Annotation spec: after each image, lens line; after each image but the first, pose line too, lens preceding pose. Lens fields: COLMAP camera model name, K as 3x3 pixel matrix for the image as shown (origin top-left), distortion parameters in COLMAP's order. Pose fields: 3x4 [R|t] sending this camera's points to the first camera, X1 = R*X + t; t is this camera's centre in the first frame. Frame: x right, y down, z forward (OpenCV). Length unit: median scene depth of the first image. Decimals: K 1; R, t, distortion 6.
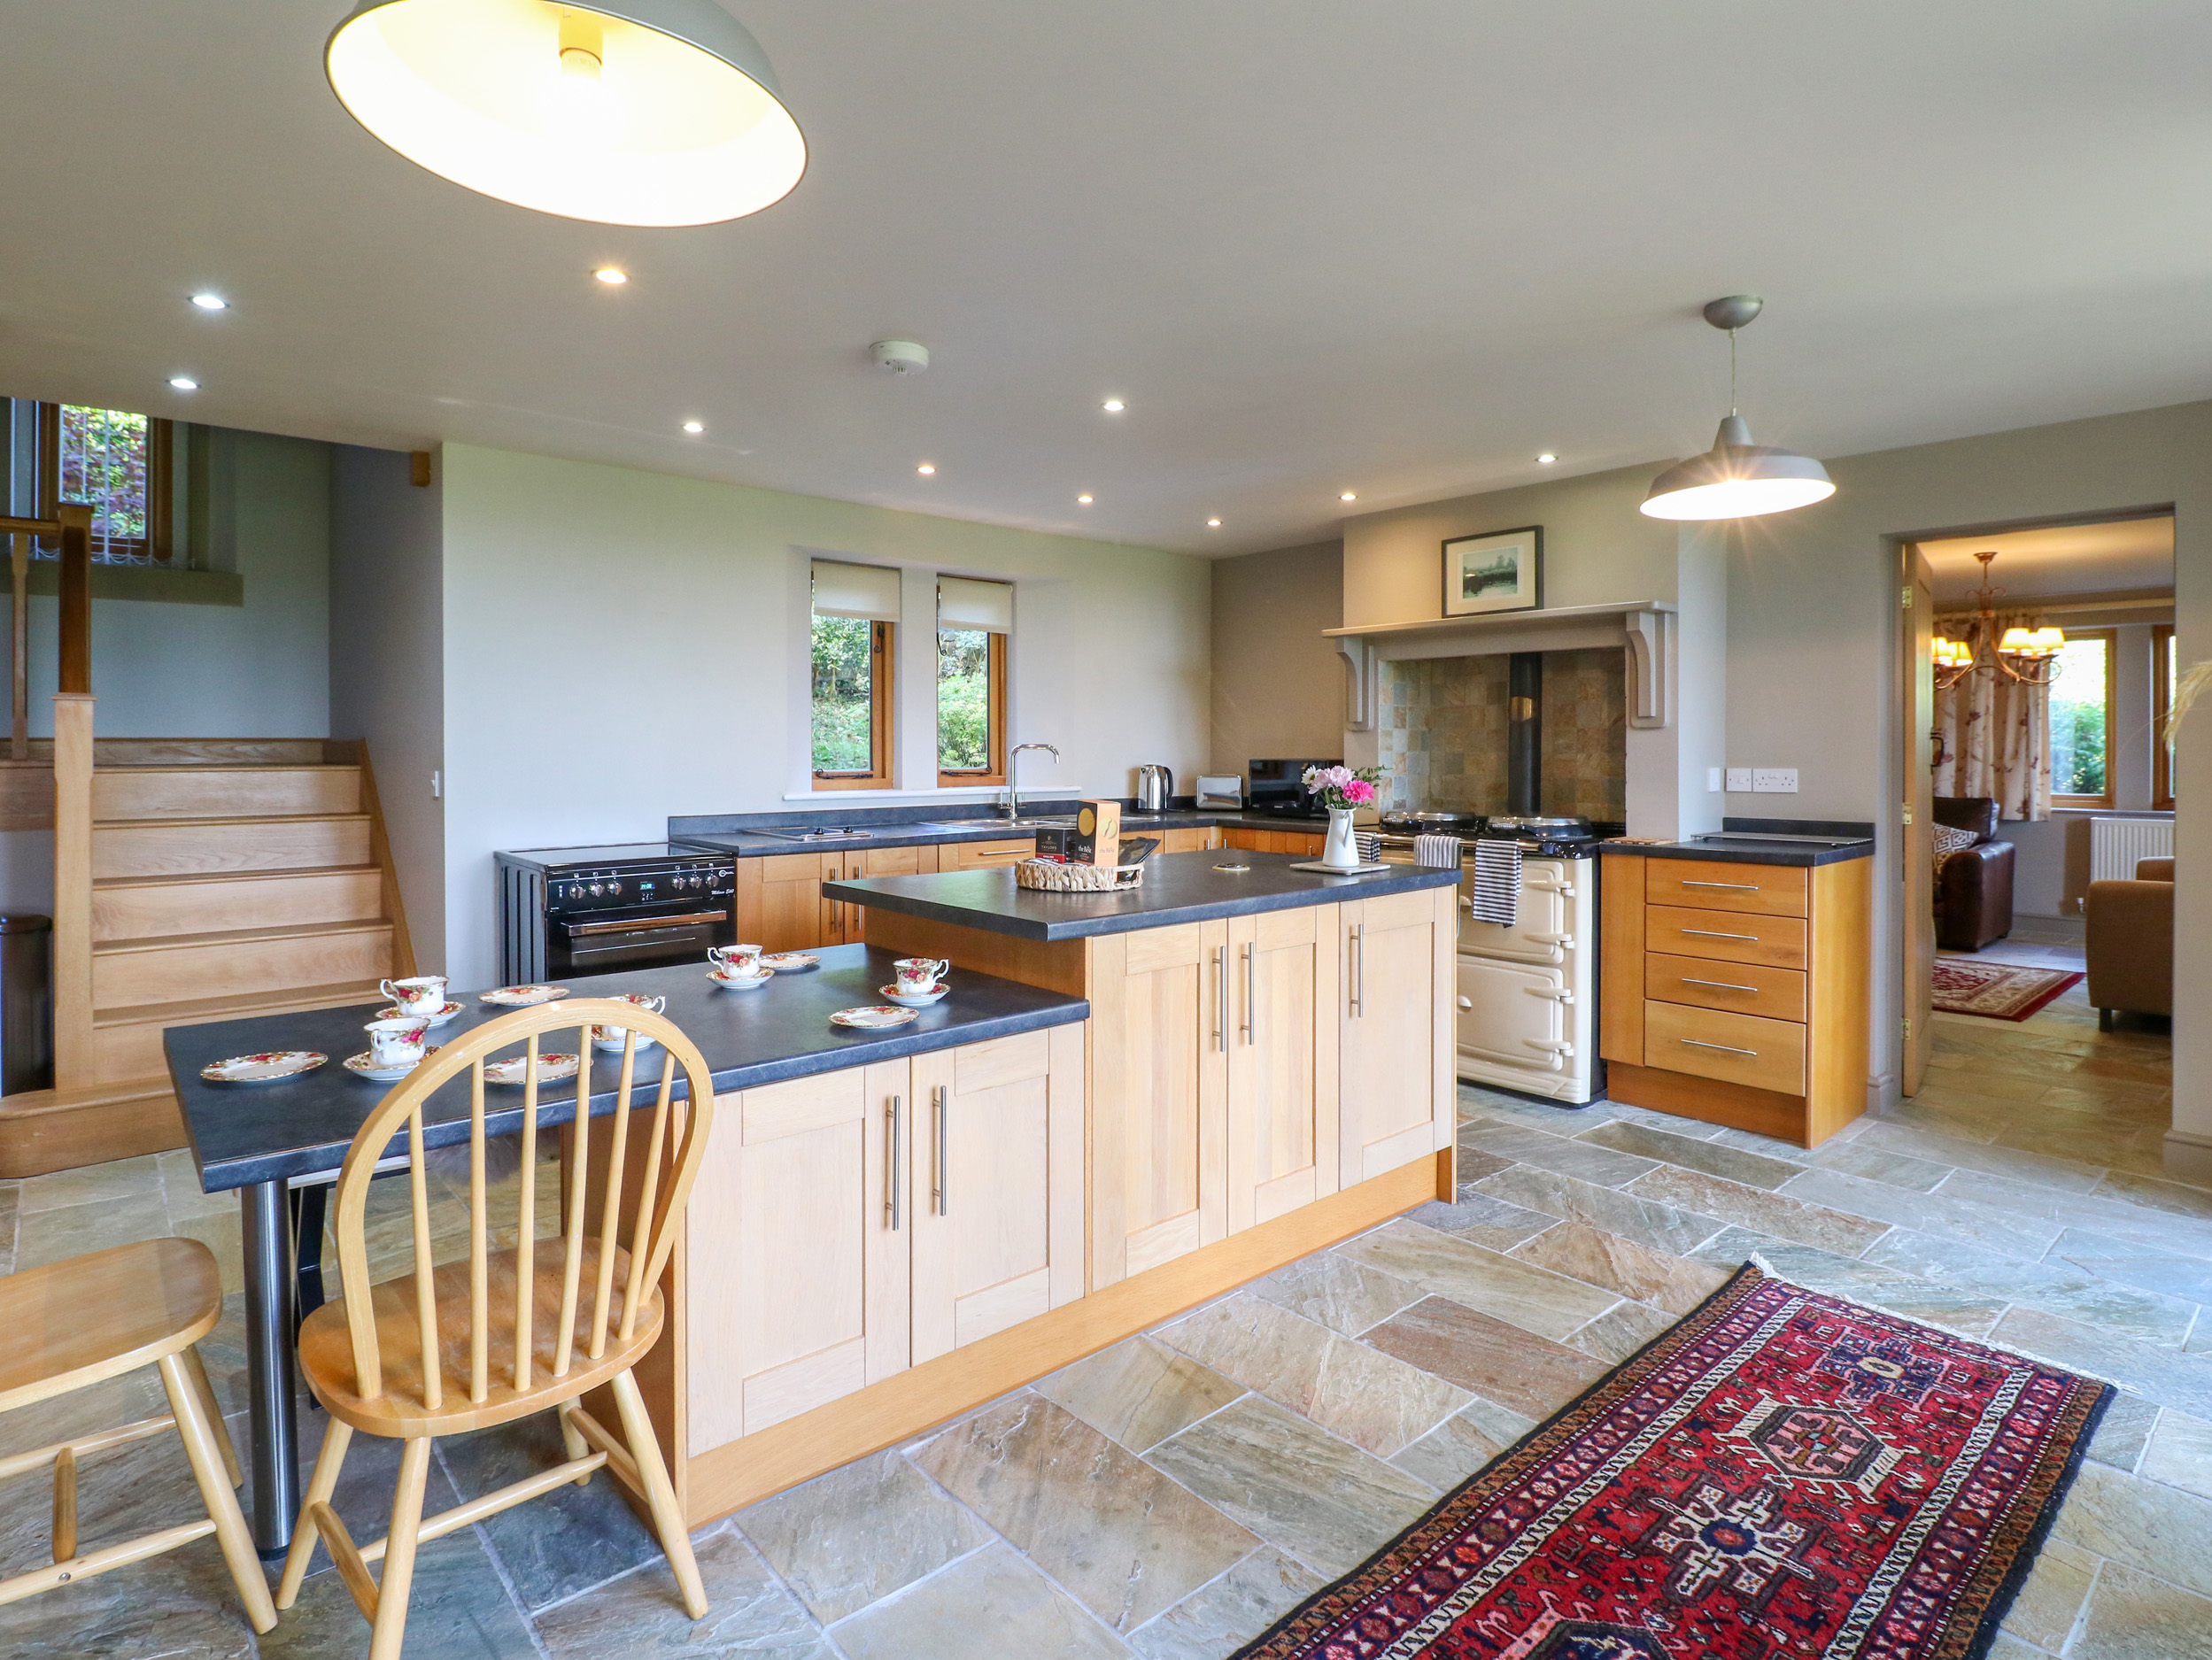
lens RADIAL K [[1165.6, 0, 1111.0], [0, 1165.6, 758.3], [0, 0, 1]] dist [0.001243, -0.013378]
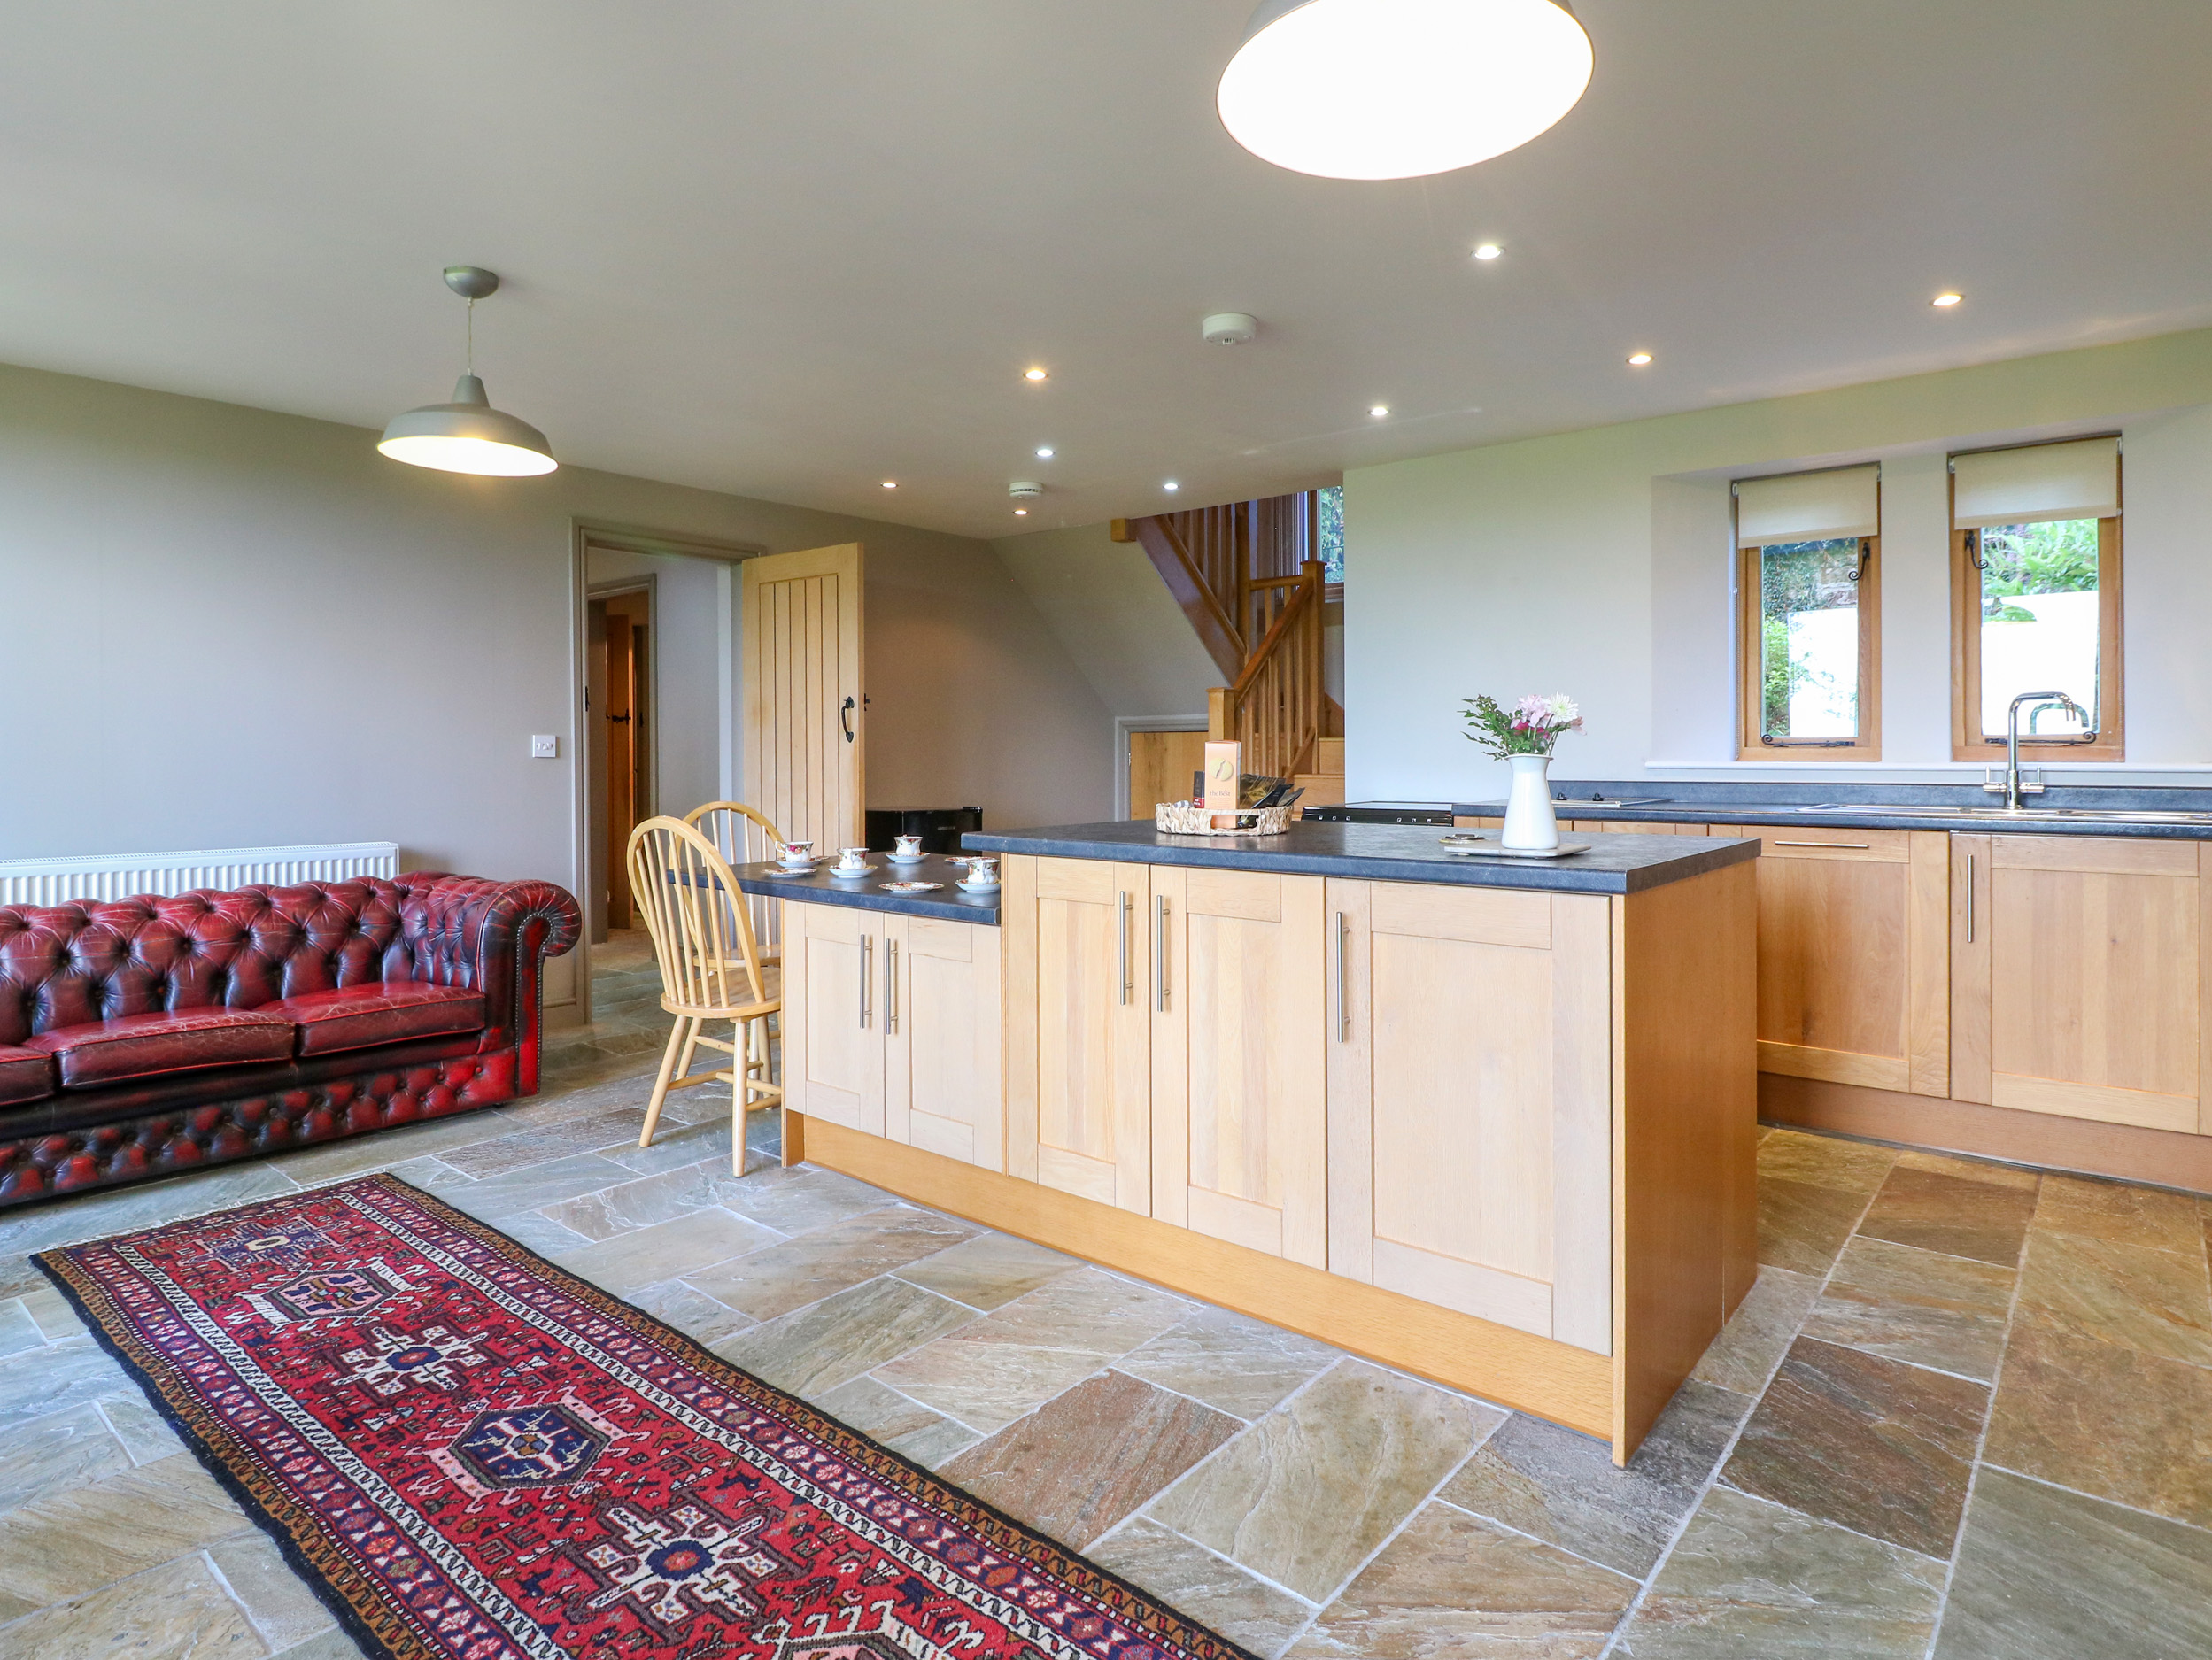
lens RADIAL K [[1222.6, 0, 1109.2], [0, 1222.6, 770.5], [0, 0, 1]] dist [-0.000897, -0.012498]
pose [[0.152953, 0.015063, -0.988119, 0.628515], [-0.008842, 0.999865, 0.013873, 0.031805], [0.988194, 0.006615, 0.153066, 0.503799]]
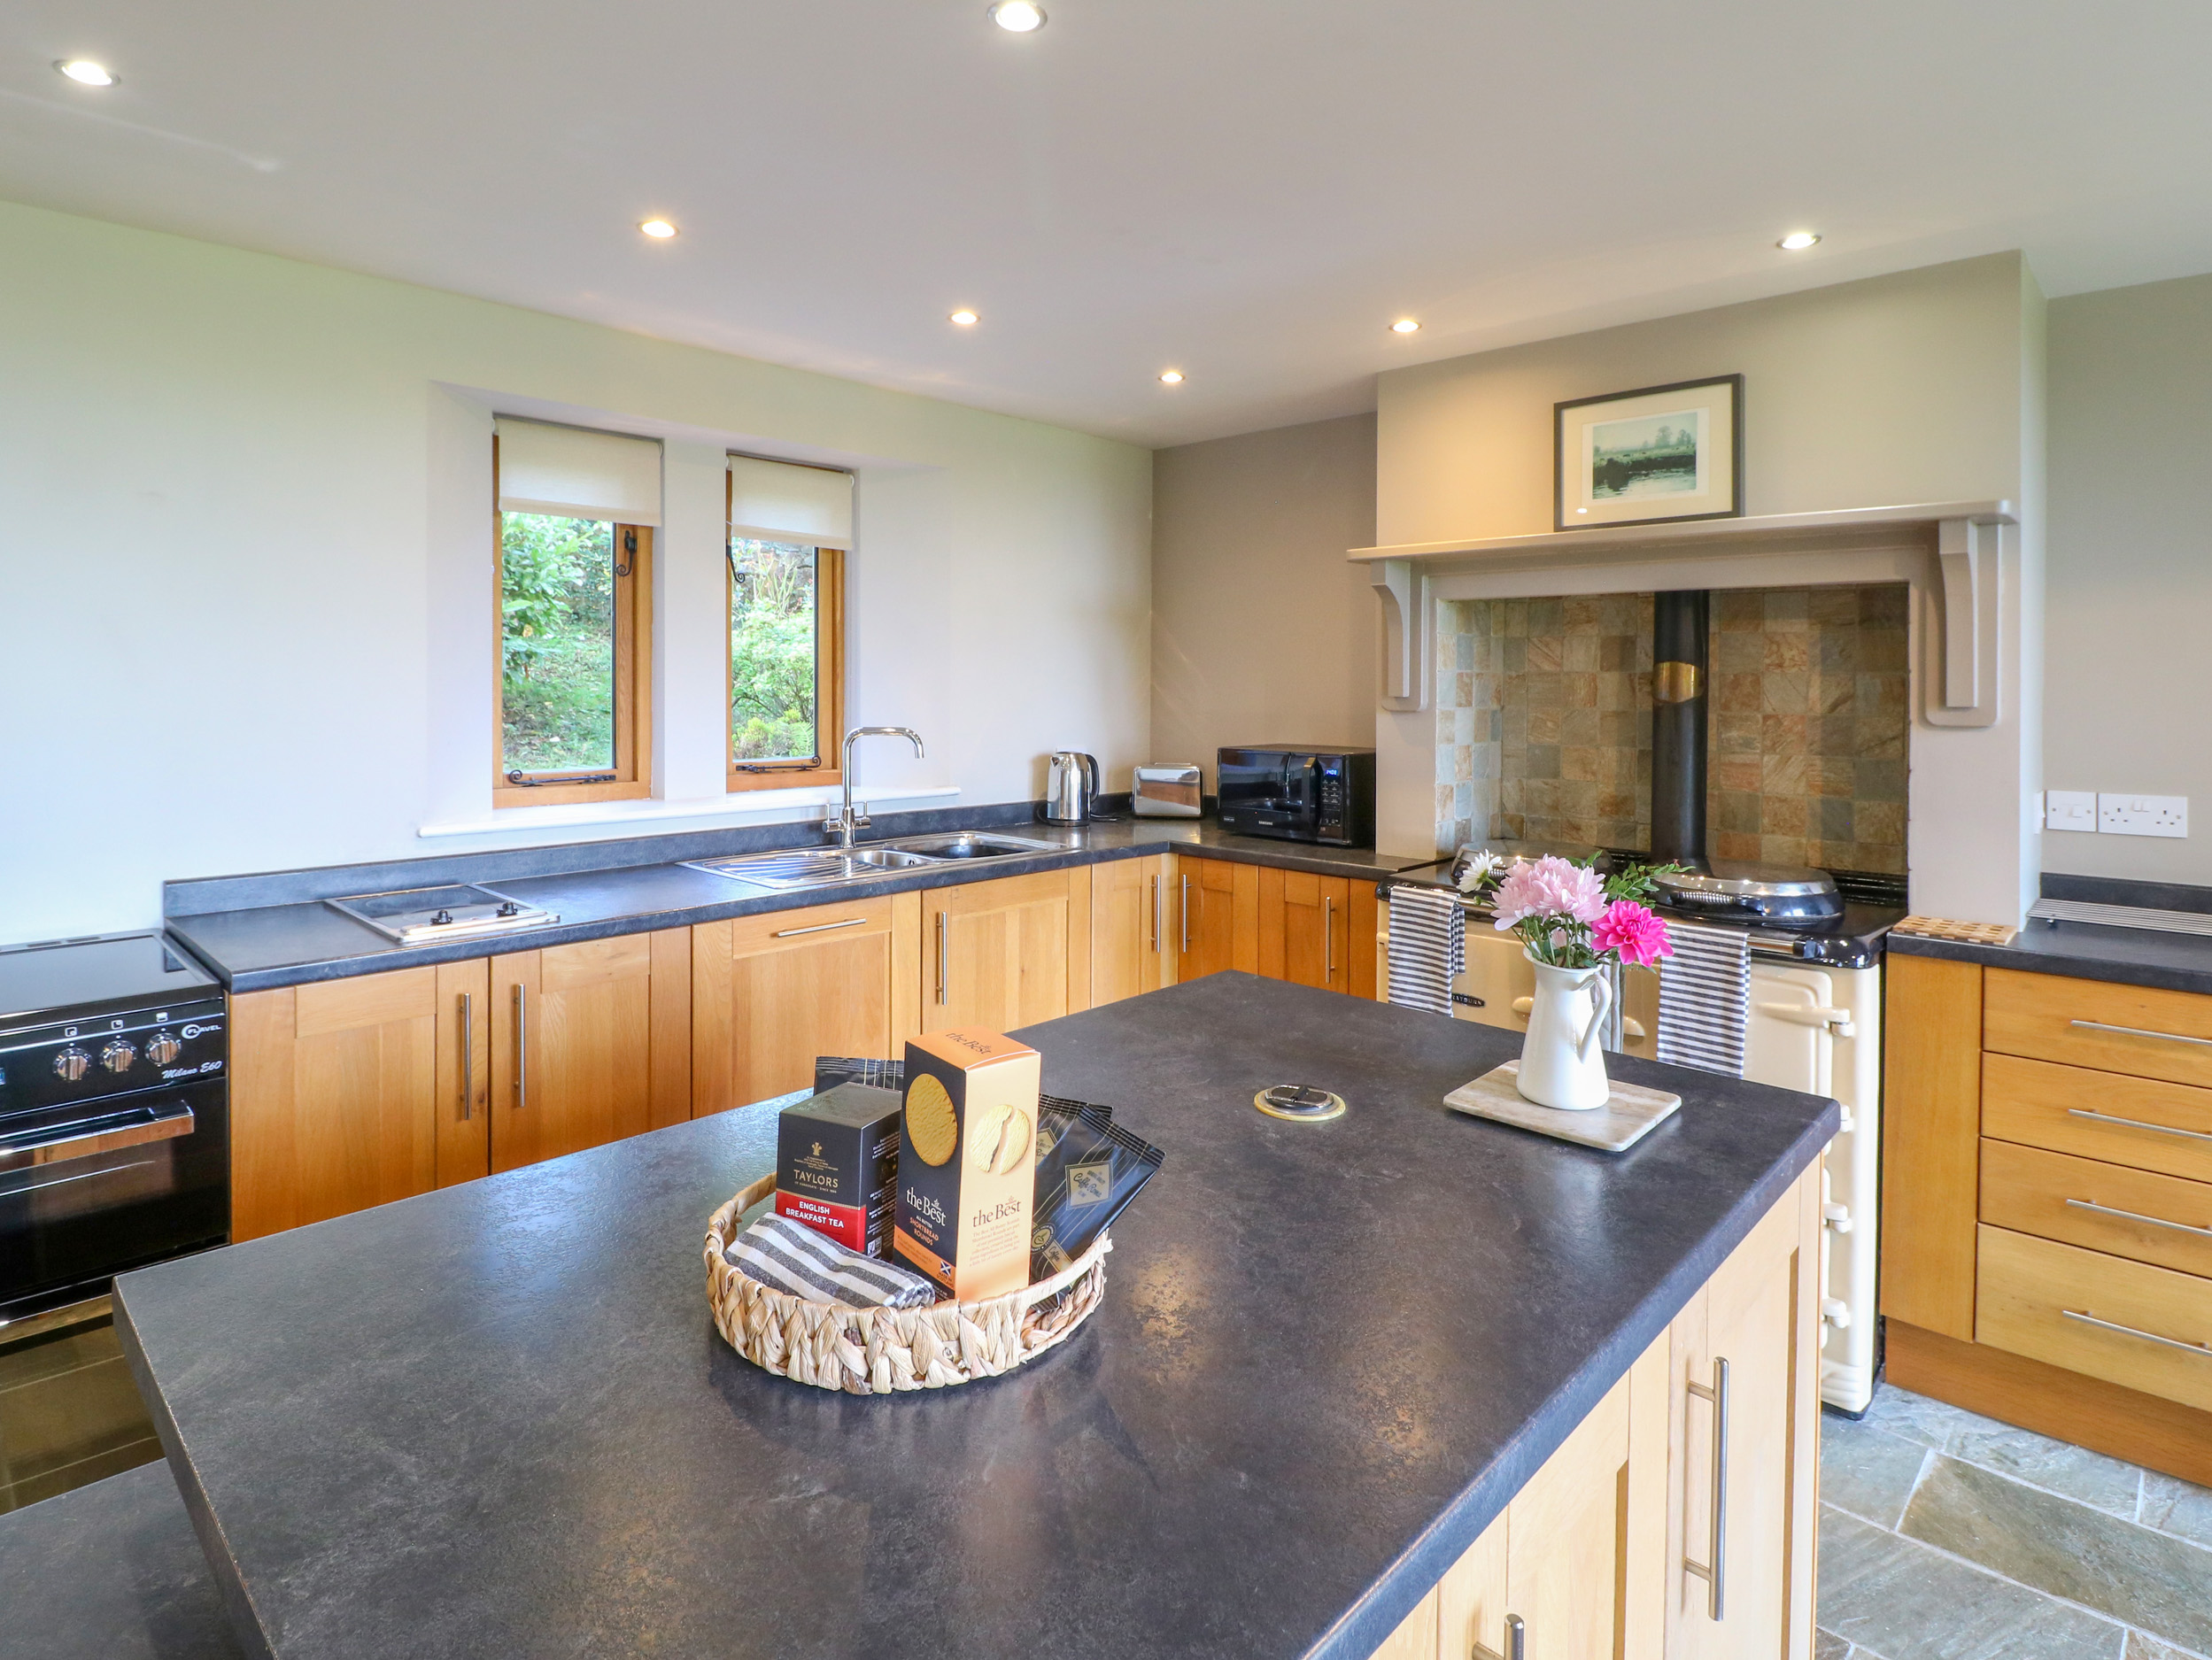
lens RADIAL K [[1176.4, 0, 1117.9], [0, 1176.4, 717.4], [0, 0, 1]] dist [-0.000733, -0.012426]
pose [[0.995438, 0.002855, 0.095365, -0.001036], [-0.004977, 0.999745, 0.022027, -0.039467], [-0.095278, -0.022401, 0.995199, 0.452669]]
